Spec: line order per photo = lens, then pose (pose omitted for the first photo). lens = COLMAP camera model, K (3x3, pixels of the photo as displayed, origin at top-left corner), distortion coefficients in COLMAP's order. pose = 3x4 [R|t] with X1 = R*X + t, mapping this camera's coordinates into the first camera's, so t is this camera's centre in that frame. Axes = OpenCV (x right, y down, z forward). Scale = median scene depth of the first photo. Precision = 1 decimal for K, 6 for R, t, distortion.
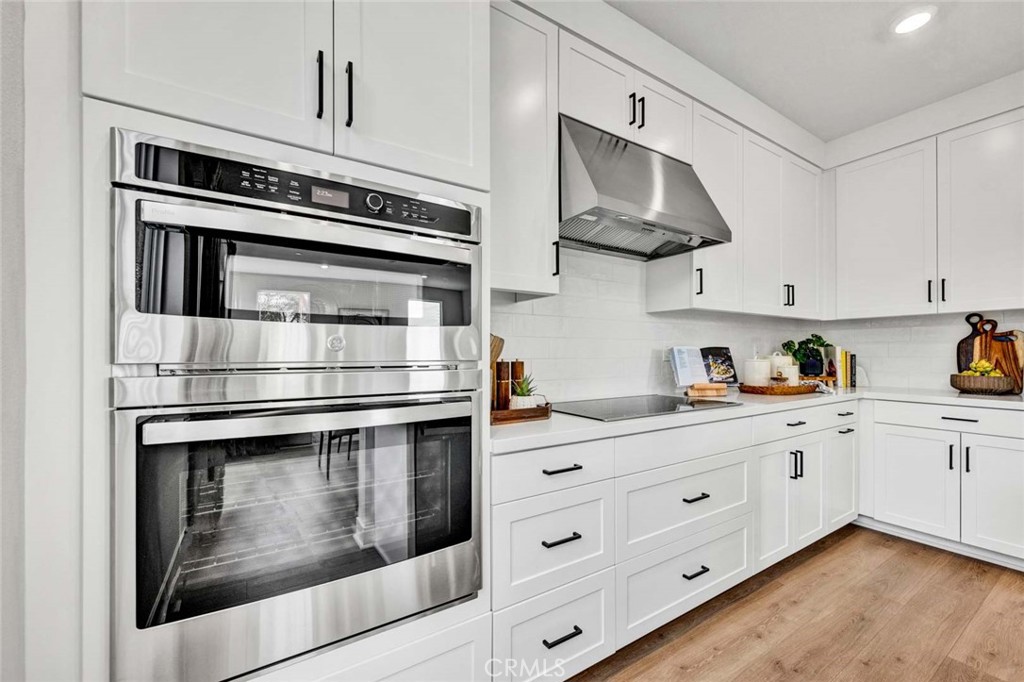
lens RADIAL K [[415.9, 0, 517.9], [0, 415.9, 352.2], [0, 0, 1]] dist [-0.000064, -0.000111]
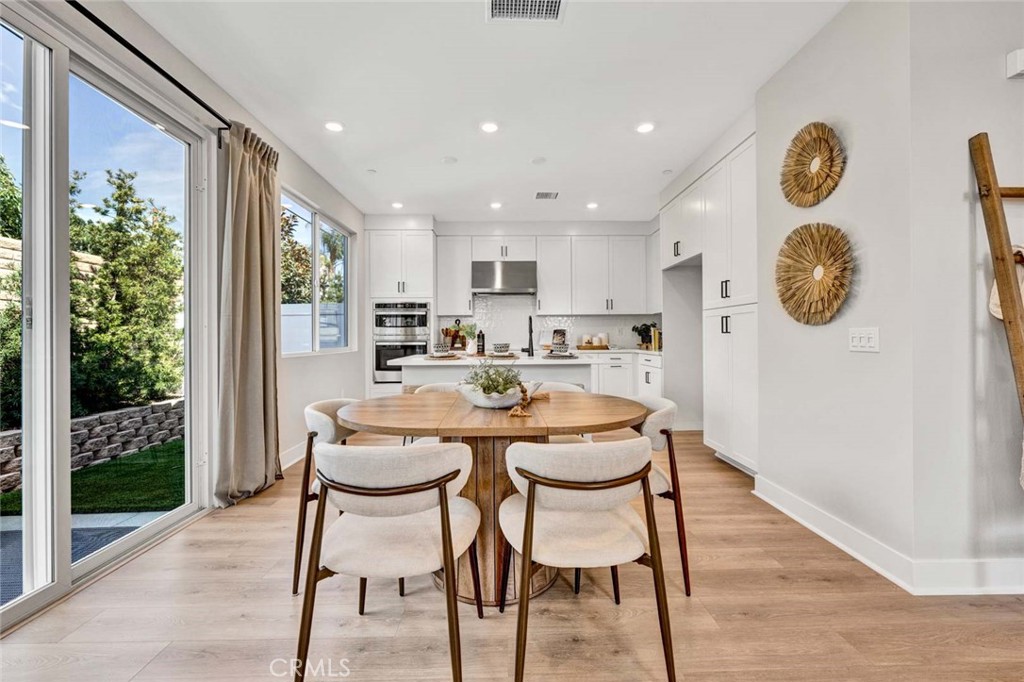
lens RADIAL K [[416.3, 0, 510.1], [0, 416.3, 334.8], [0, 0, 1]] dist [-0.000184, -0.000105]
pose [[0.848568, -0.009129, -0.529007, 1.975726], [0.006019, 0.999953, -0.007601, 0.045828], [0.529052, 0.003266, 0.848583, -1.578105]]
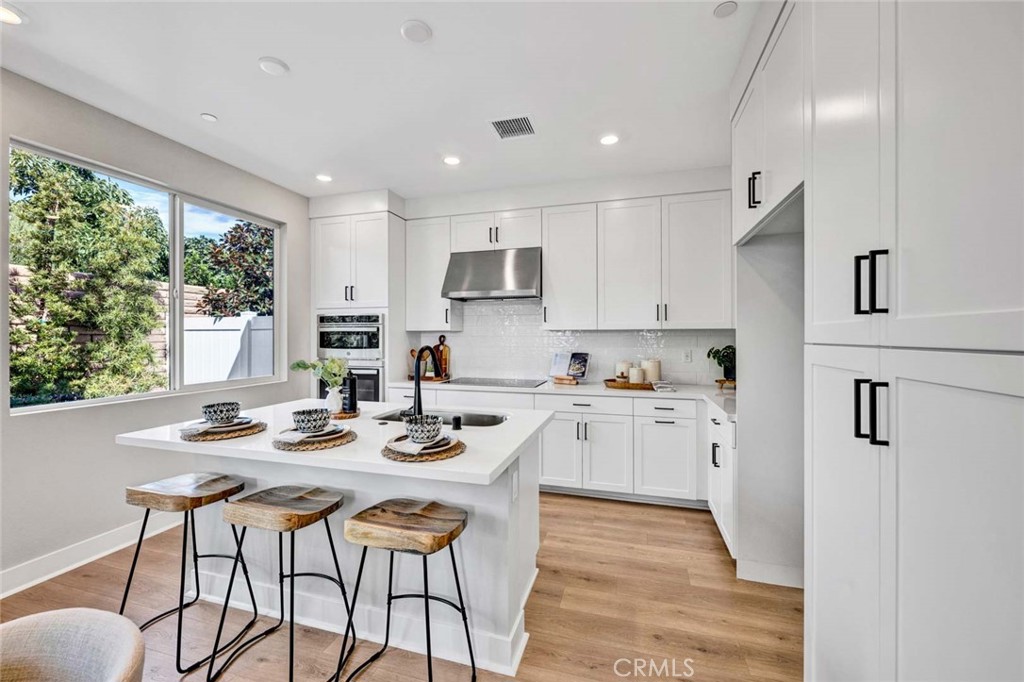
lens RADIAL K [[408.1, 0, 512.0], [0, 408.1, 341.0], [0, 0, 1]] dist [0.000623, 0.000040]
pose [[0.646160, 0.007403, -0.763166, 1.911865], [0.001115, 0.999943, 0.010644, -0.095581], [0.763201, -0.007729, 0.646115, -0.212907]]
